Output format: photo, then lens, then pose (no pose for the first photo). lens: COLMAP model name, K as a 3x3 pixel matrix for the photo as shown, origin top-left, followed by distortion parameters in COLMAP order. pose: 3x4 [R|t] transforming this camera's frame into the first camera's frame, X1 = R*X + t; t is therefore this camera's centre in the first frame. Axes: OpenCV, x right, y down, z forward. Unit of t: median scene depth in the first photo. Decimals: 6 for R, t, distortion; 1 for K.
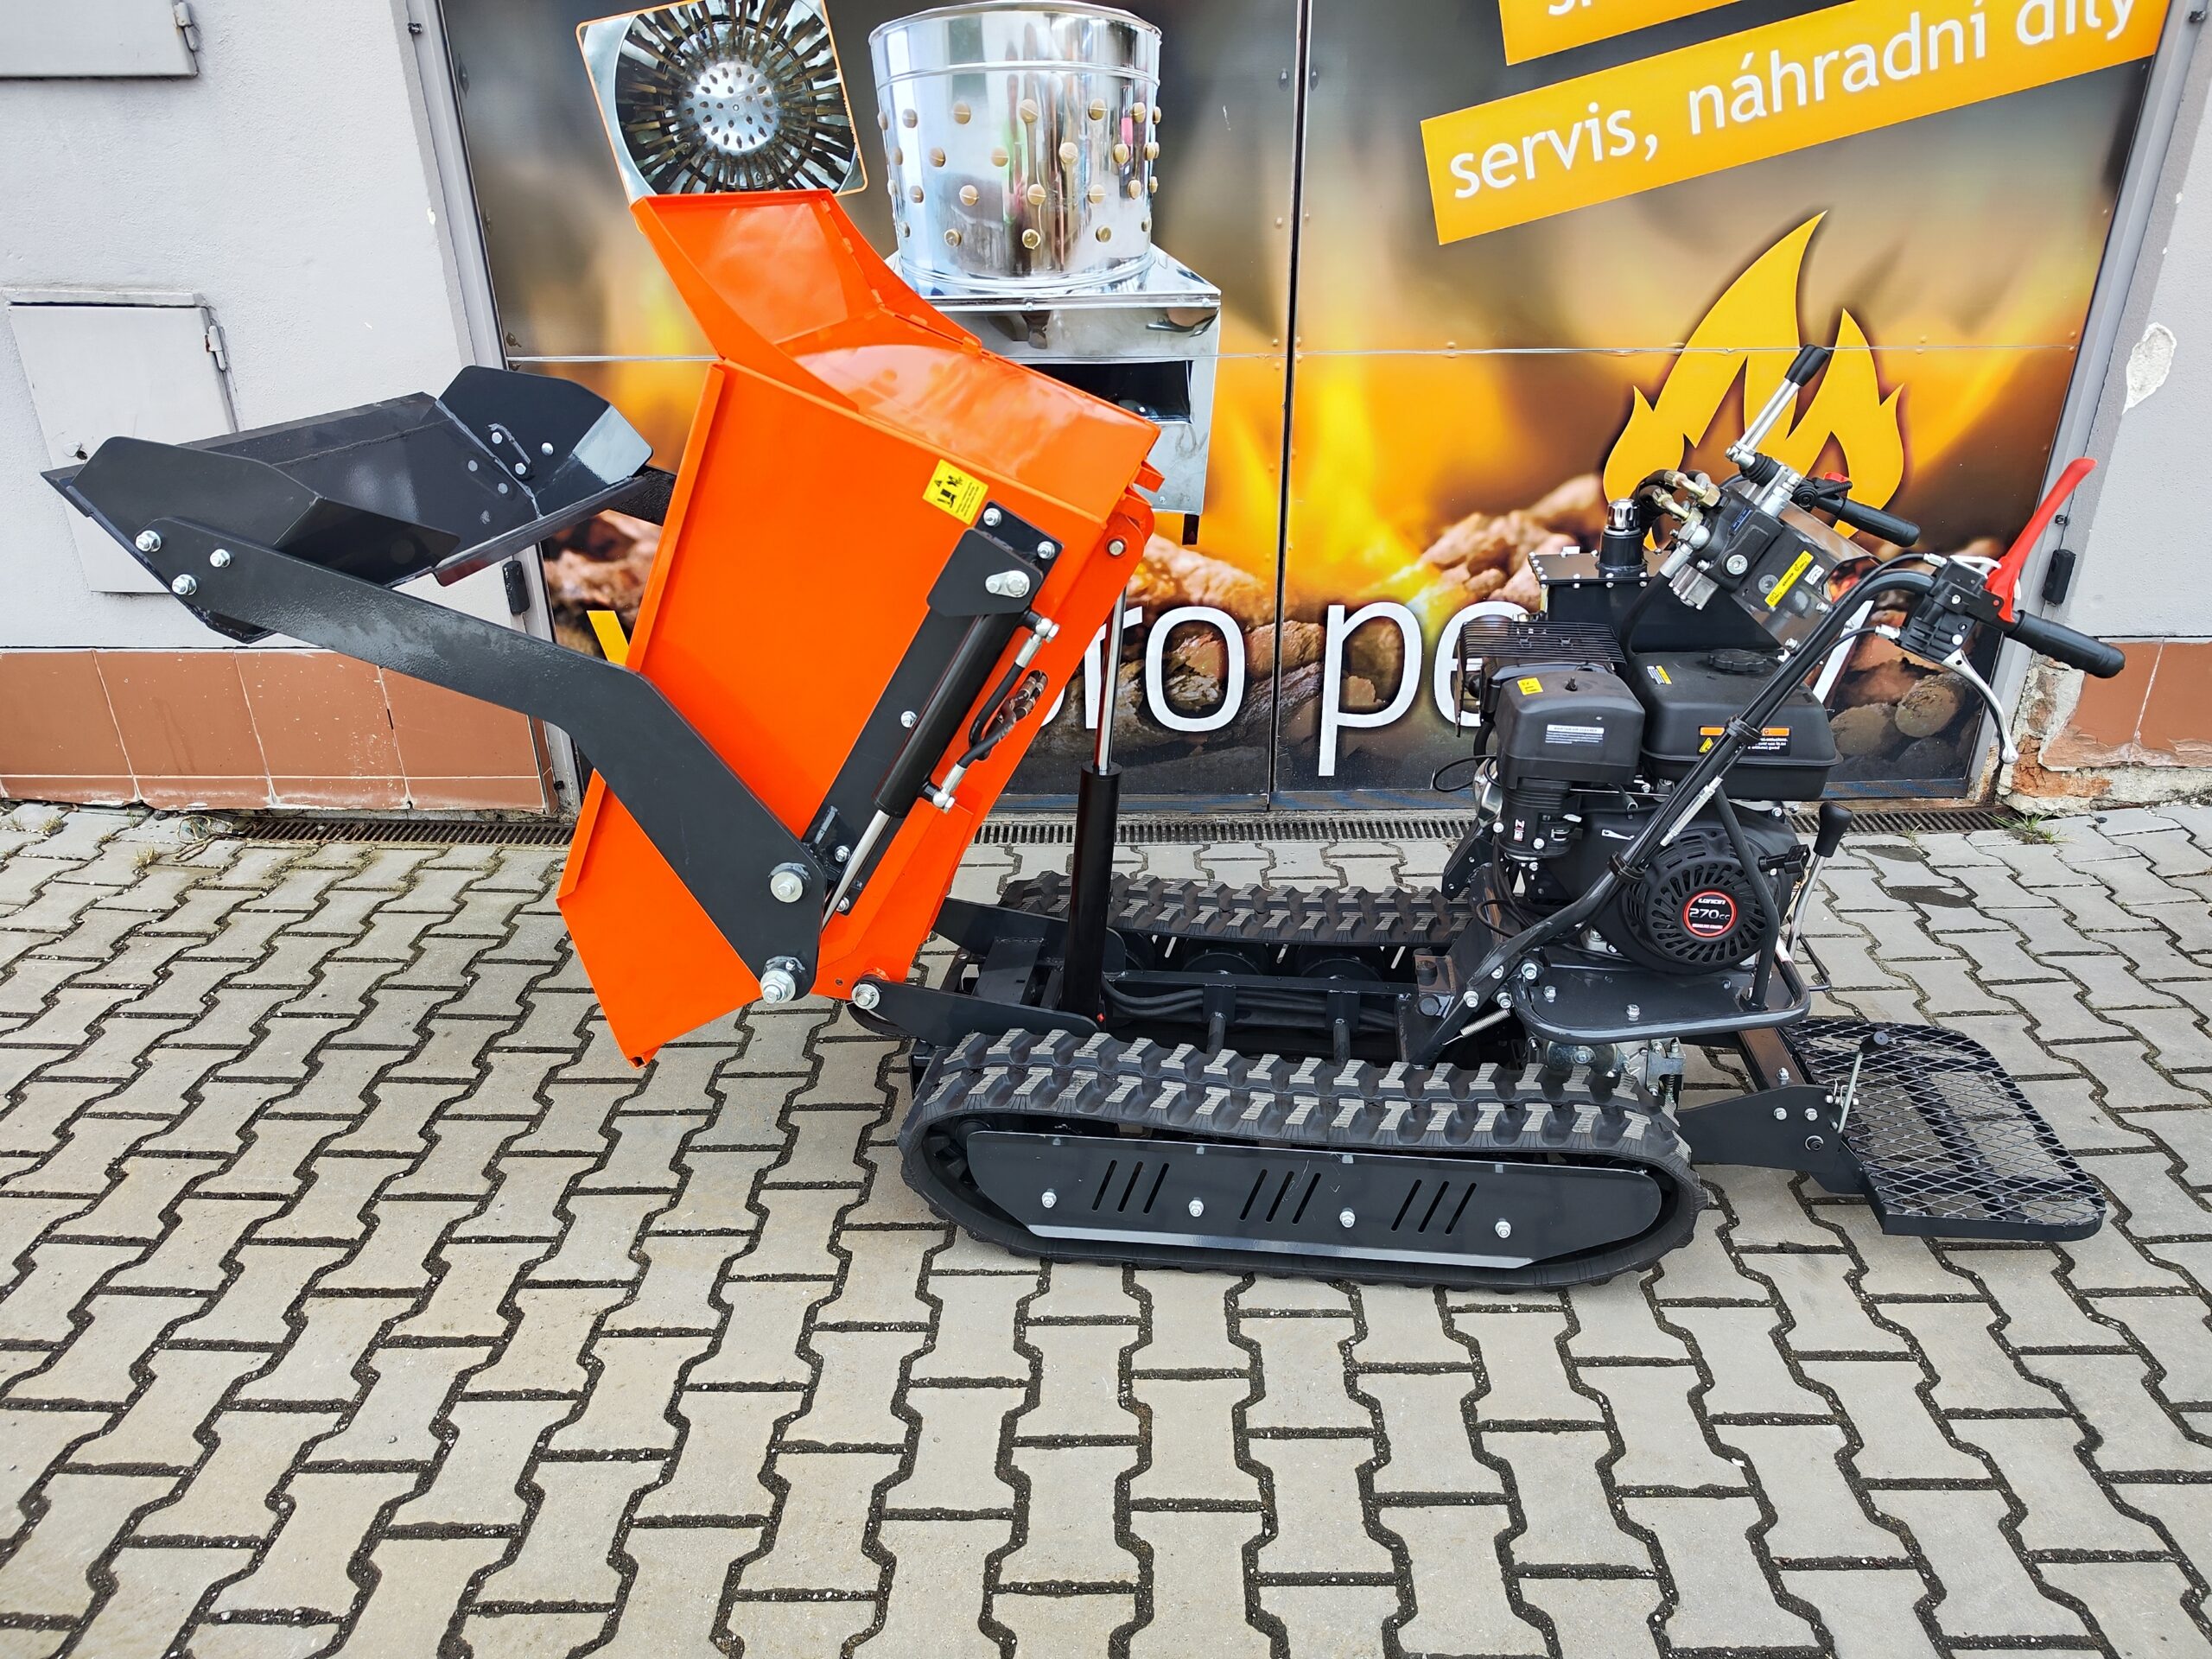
lens RADIAL K [[1507.3, 0, 1125.5], [0, 1507.3, 802.3], [0, 0, 1]] dist [0.022377, -0.016810]
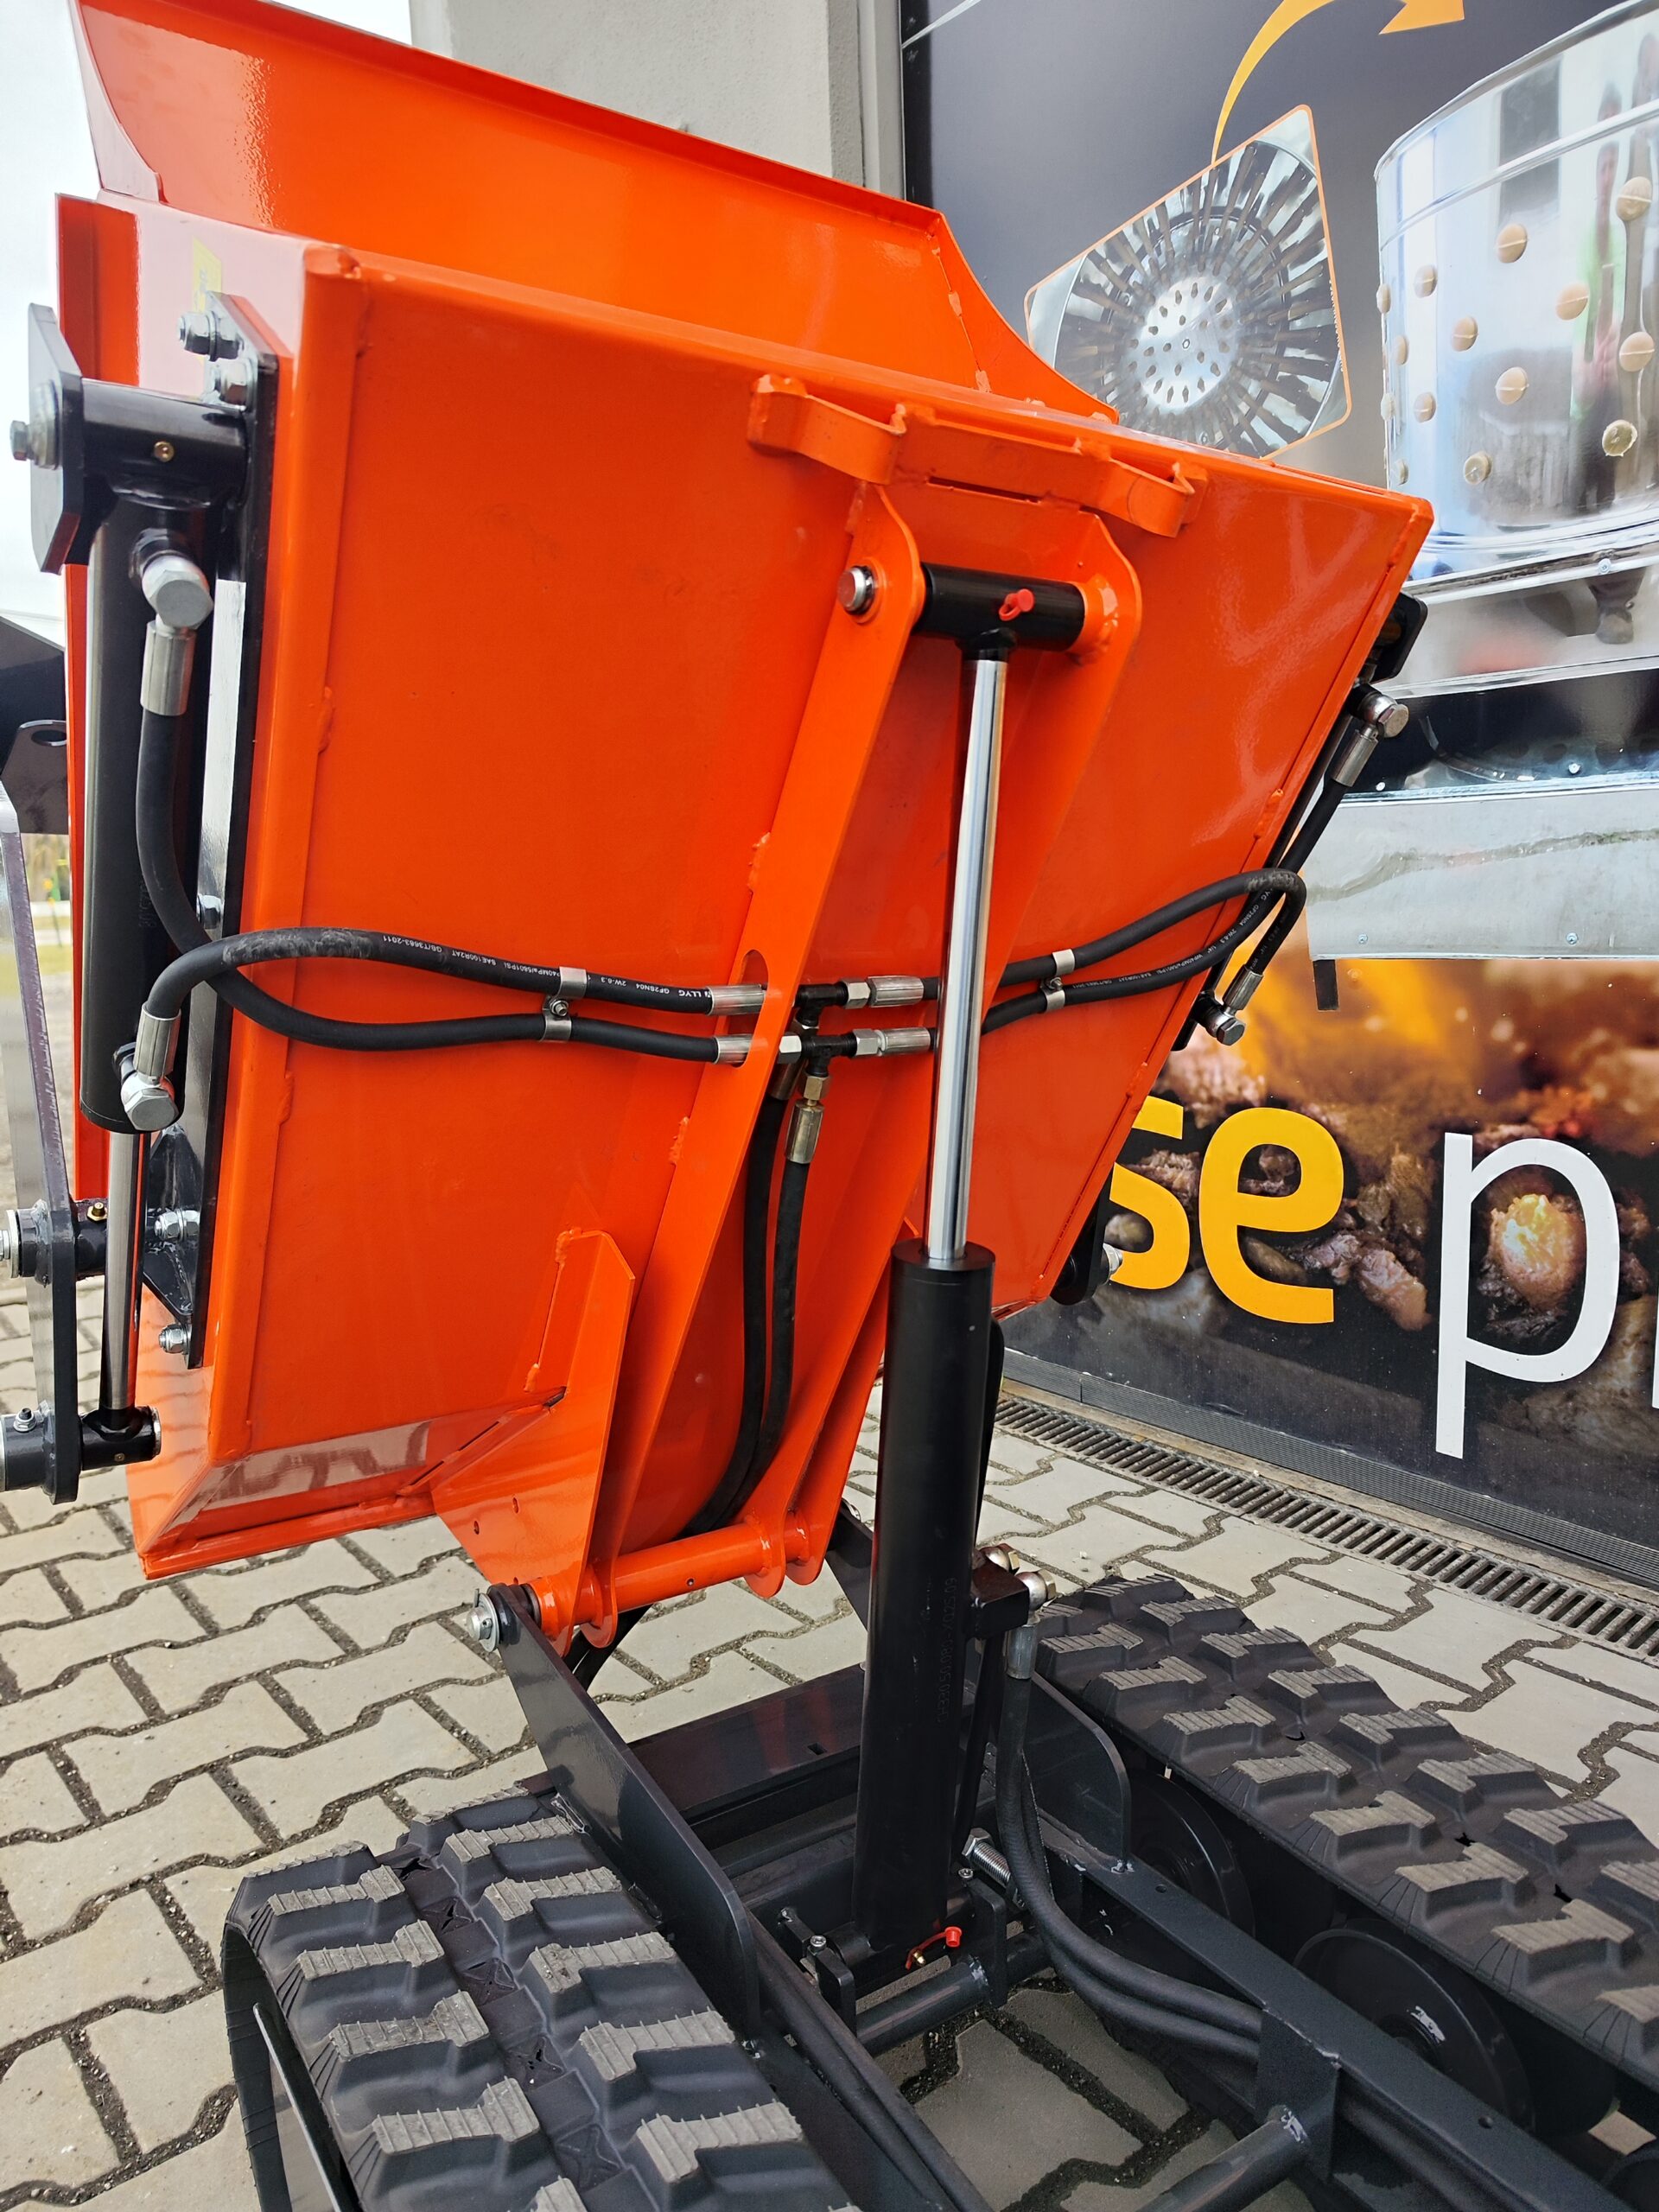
lens RADIAL K [[1507.3, 0, 840.9], [0, 1507.3, 1131.6], [0, 0, 1]] dist [0.022377, -0.016810]
pose [[0.650043, 0.118388, -0.750619, 0.197263], [-0.295758, 0.949319, -0.106402, -0.003398], [0.699980, 0.291168, 0.652112, 0.553756]]
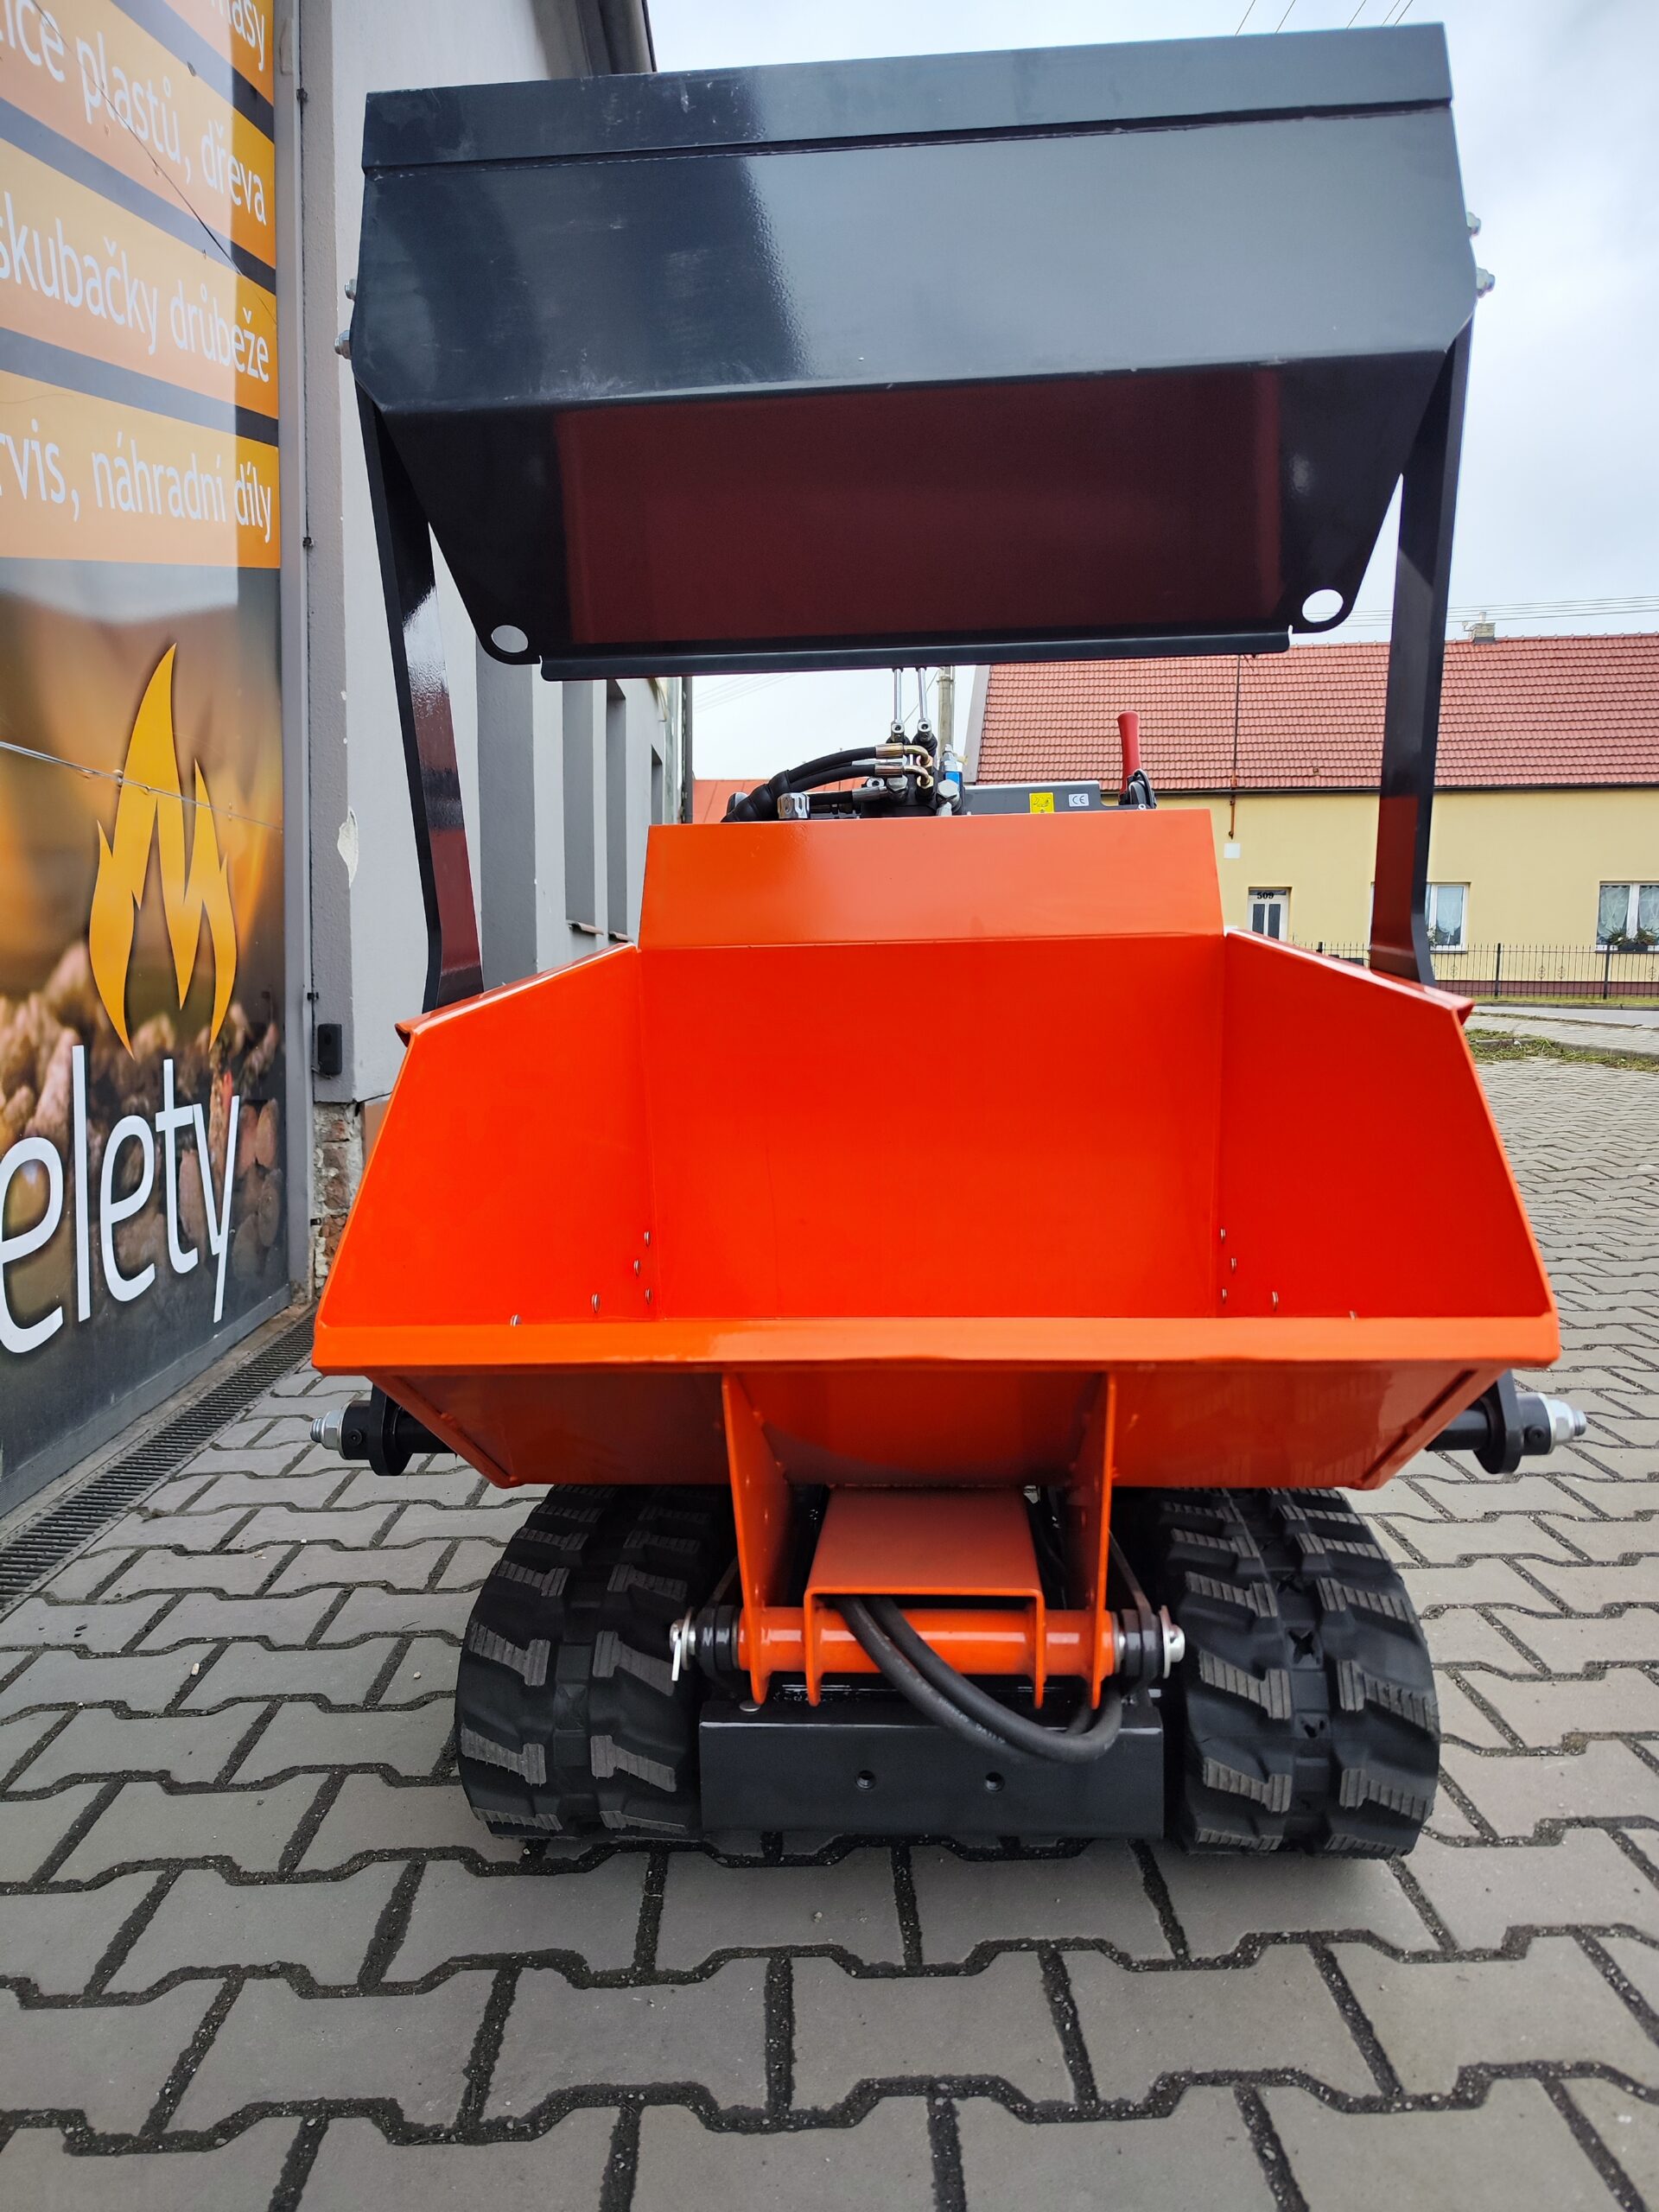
lens RADIAL K [[1507.3, 0, 839.6], [0, 1507.3, 1124.8], [0, 0, 1]] dist [0.022377, -0.016810]
pose [[-0.039947, -0.092876, 0.994876, -0.463181], [0.412039, 0.905542, 0.101081, -0.071626], [-0.910290, 0.413966, 0.002094, 0.792118]]
